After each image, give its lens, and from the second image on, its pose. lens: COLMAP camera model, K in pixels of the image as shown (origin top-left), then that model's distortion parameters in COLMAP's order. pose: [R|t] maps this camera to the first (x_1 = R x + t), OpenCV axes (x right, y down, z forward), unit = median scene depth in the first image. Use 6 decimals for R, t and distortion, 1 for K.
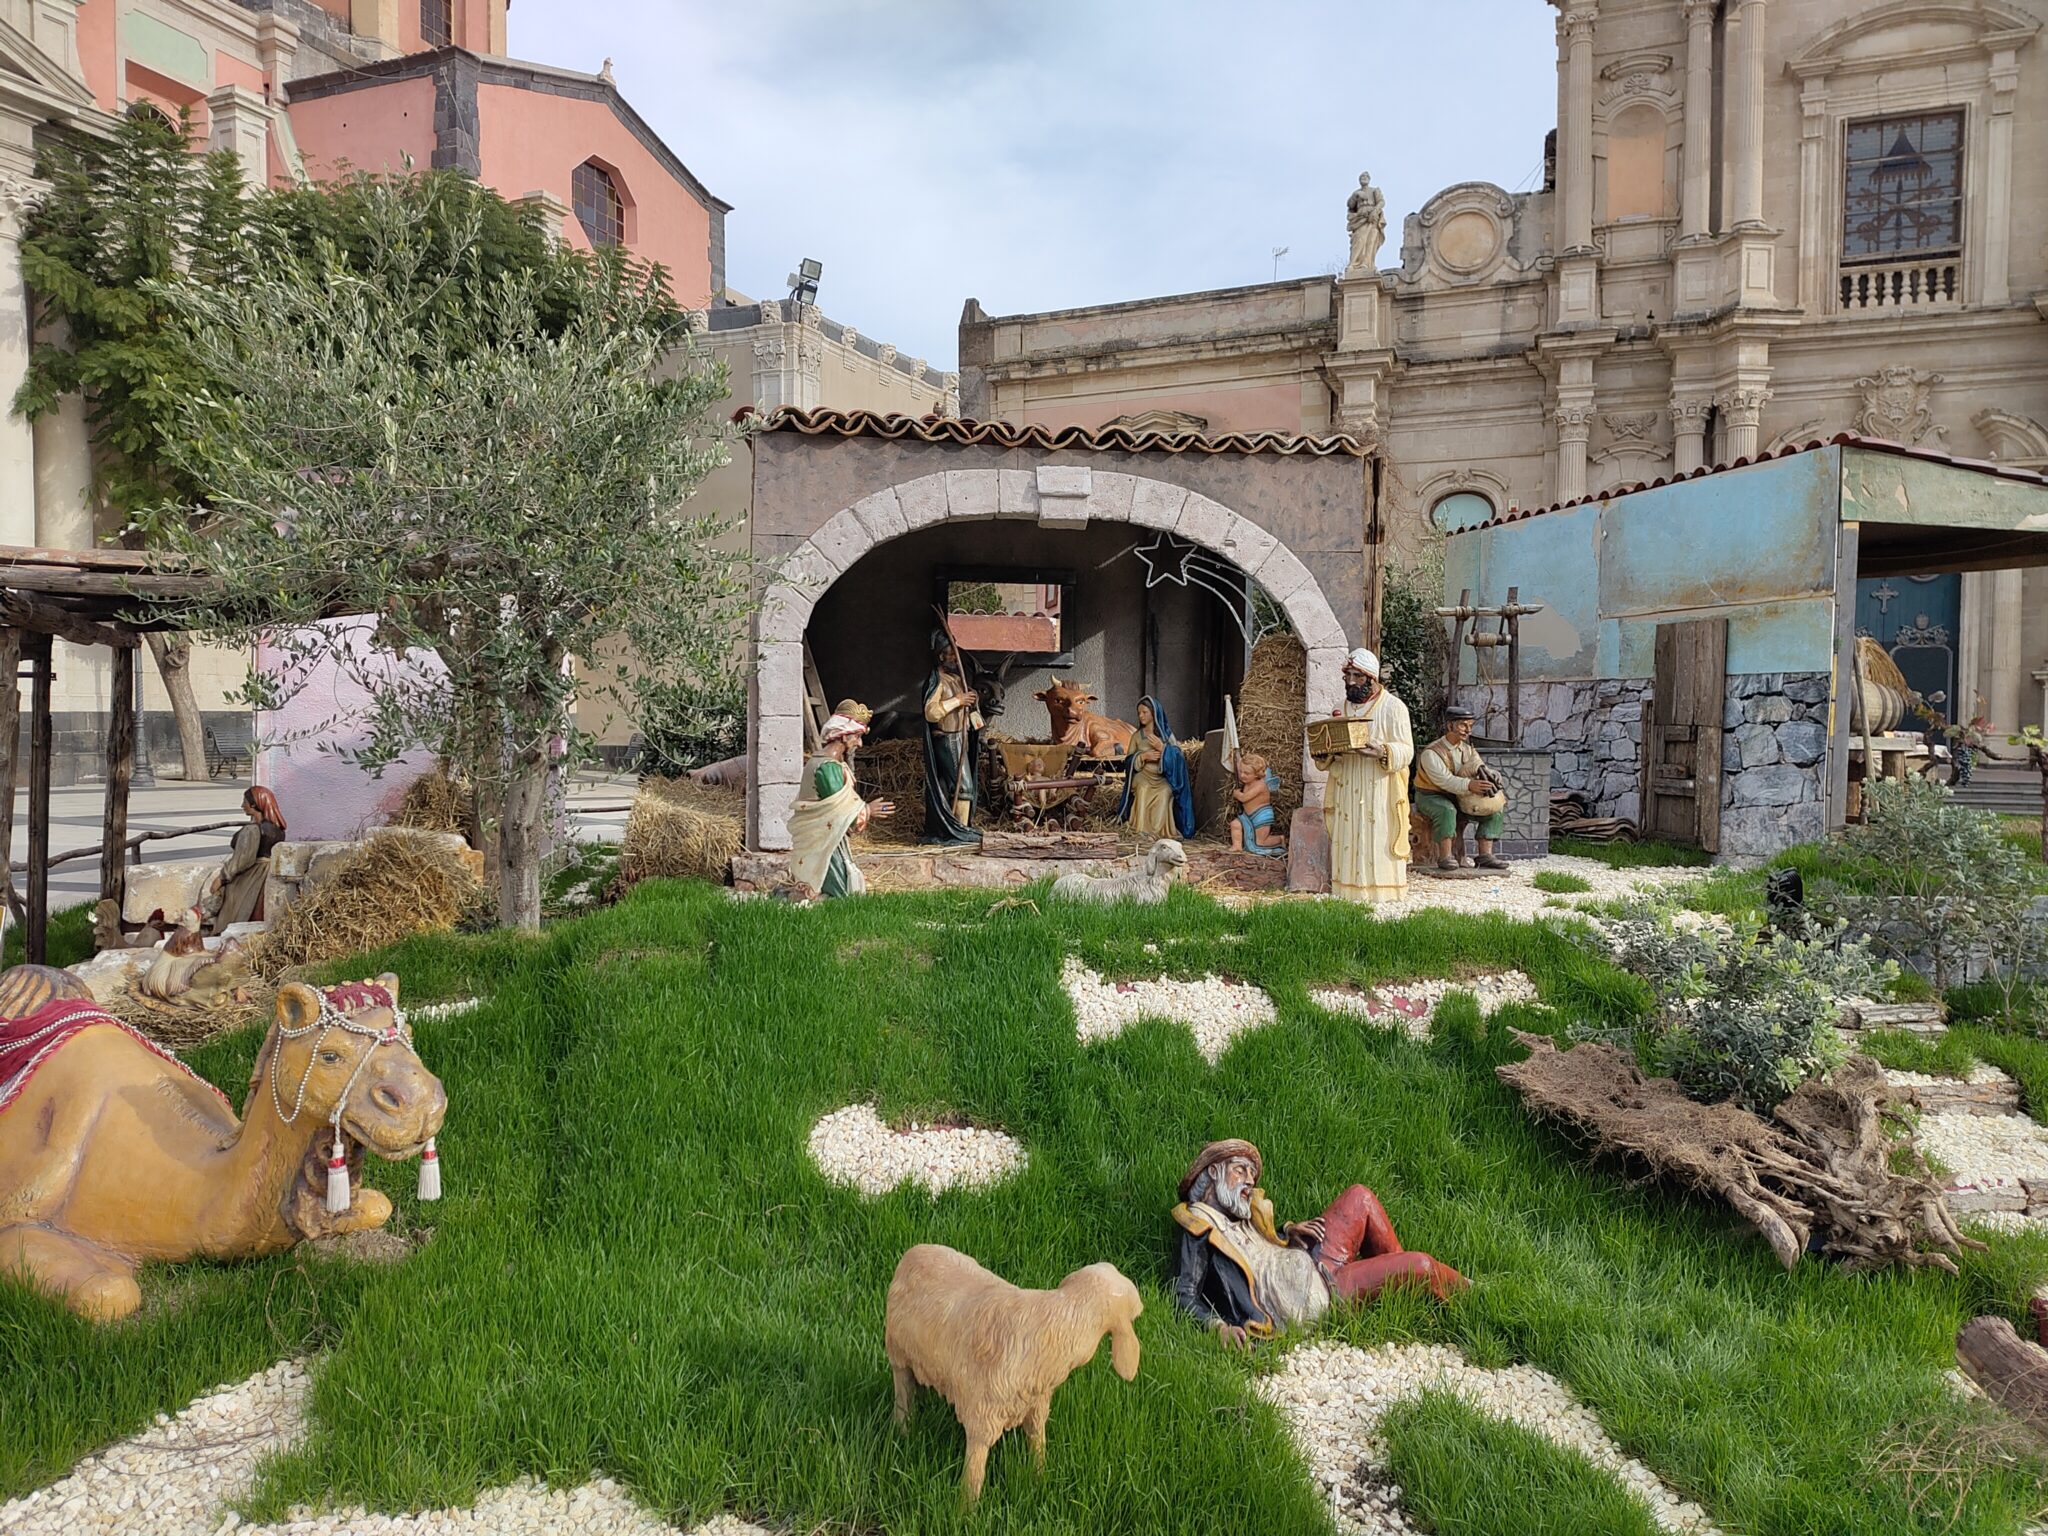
lens RADIAL K [[1426.5, 0, 998.9], [0, 1426.5, 772.1], [0, 0, 1]] dist [0.064763, -0.068797]
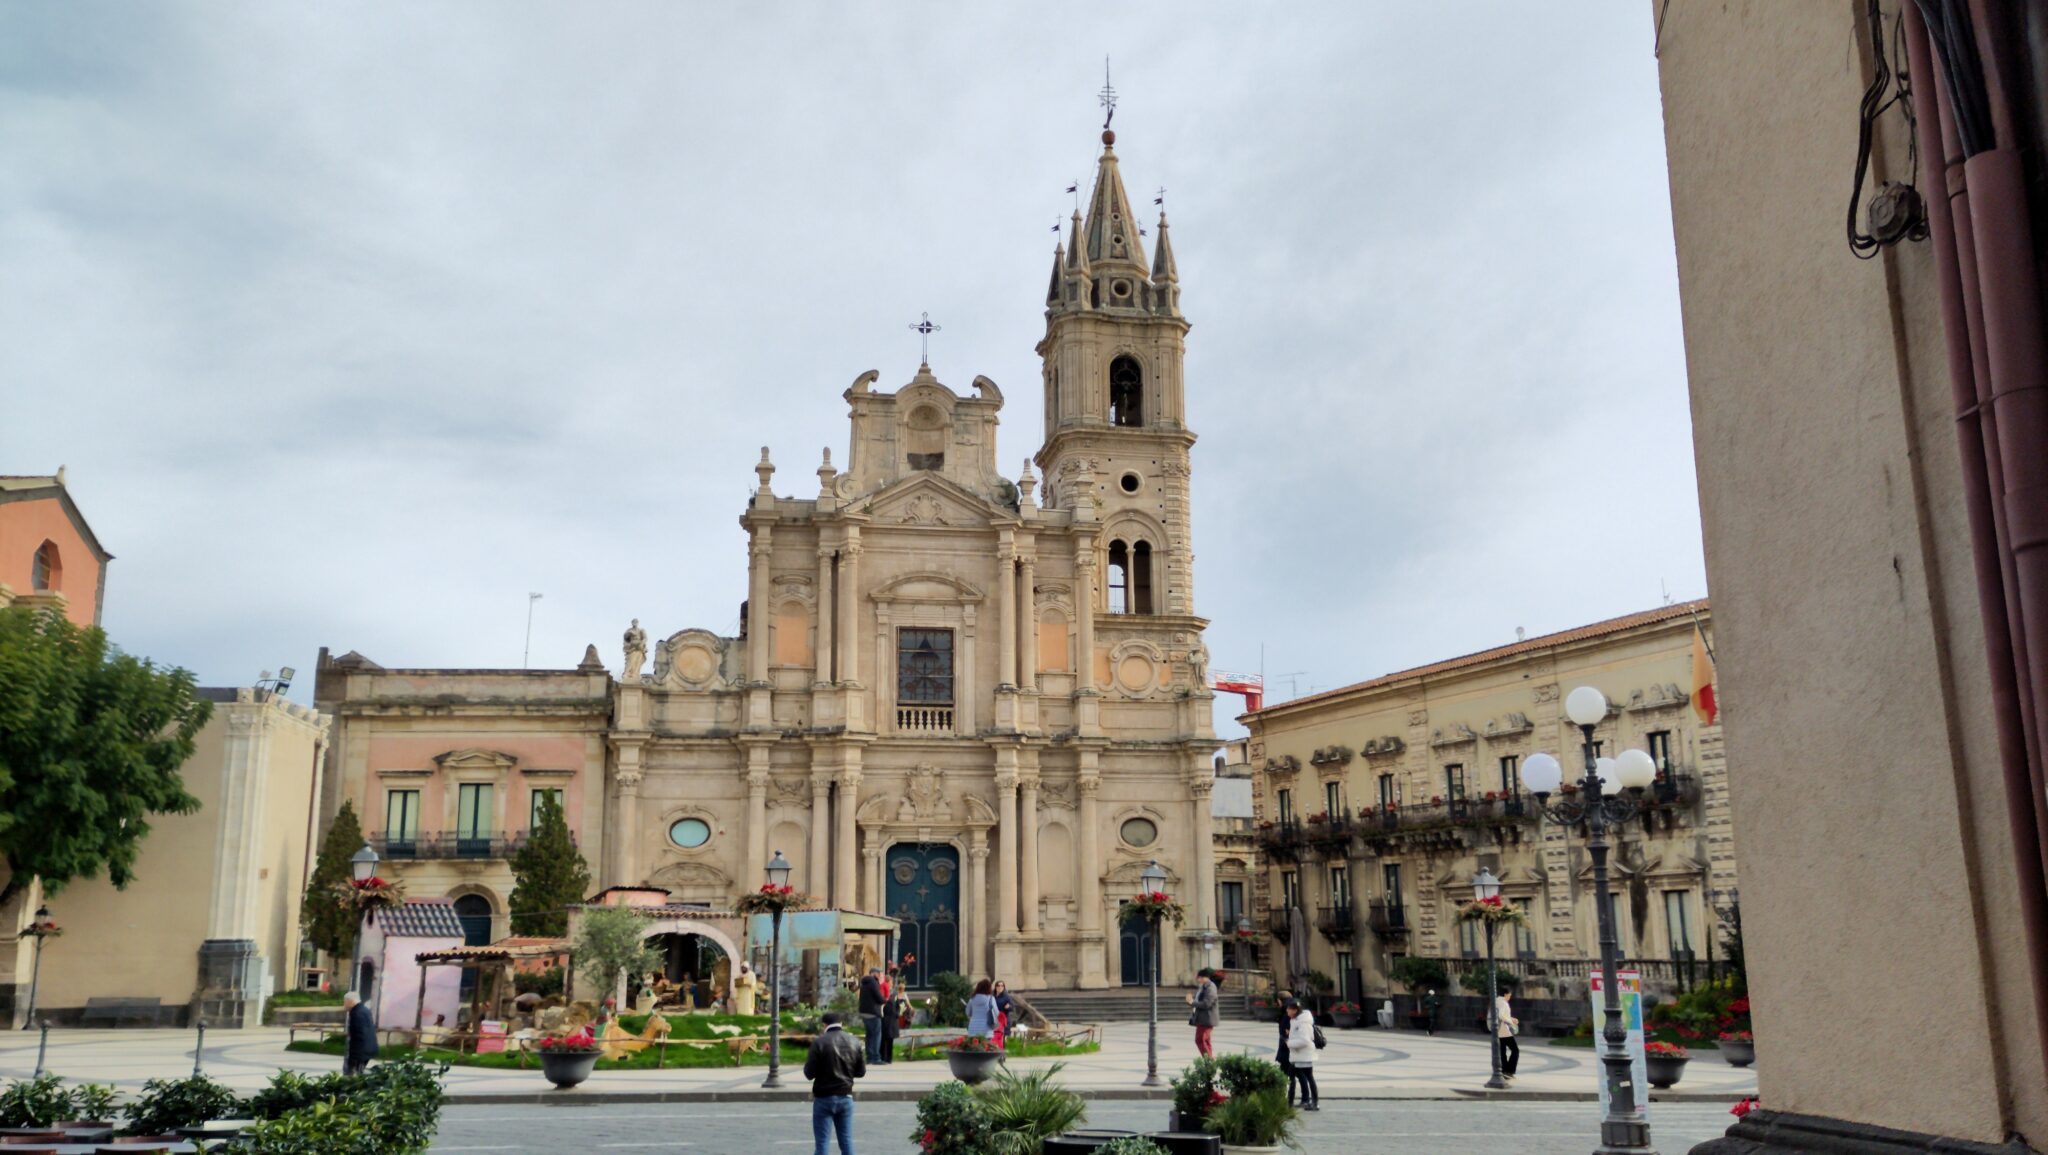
lens RADIAL K [[1824.8, 0, 1025.1], [0, 1824.8, 554.6], [0, 0, 1]] dist [0.070359, -0.028613]
pose [[0.855674, 0.098362, 0.508082, -0.456510], [0.032603, 0.969575, -0.242613, 0.022911], [-0.516487, 0.224162, 0.826433, -1.006638]]
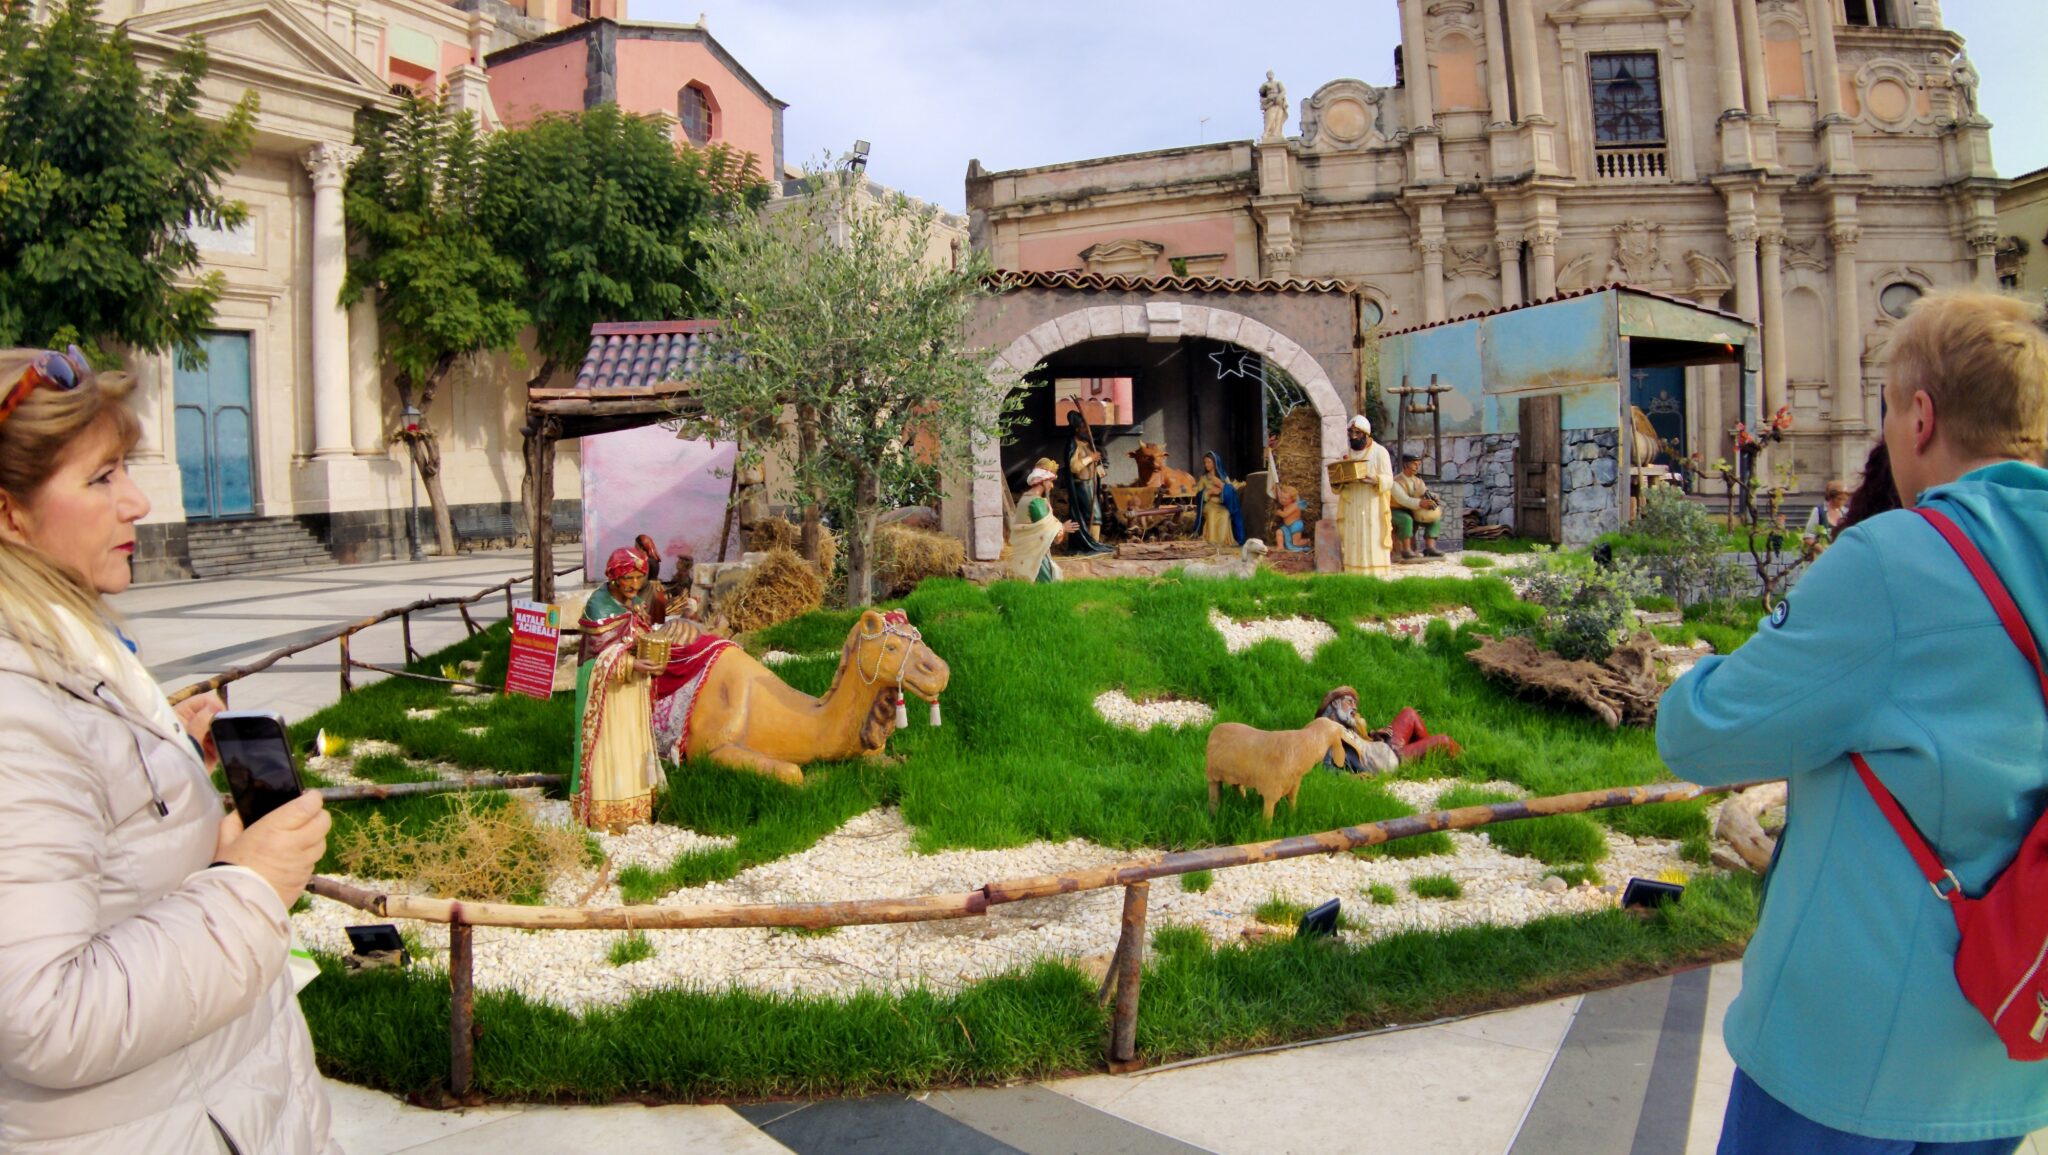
lens RADIAL K [[1168.0, 0, 1005.4], [0, 1168.0, 601.6], [0, 0, 1]] dist [-0.210376, 0.033964]
pose [[0.998919, -0.043192, 0.017187, -0.034767], [0.042041, 0.997159, 0.062507, 0.004802], [-0.019838, -0.061717, 0.997897, -0.053131]]
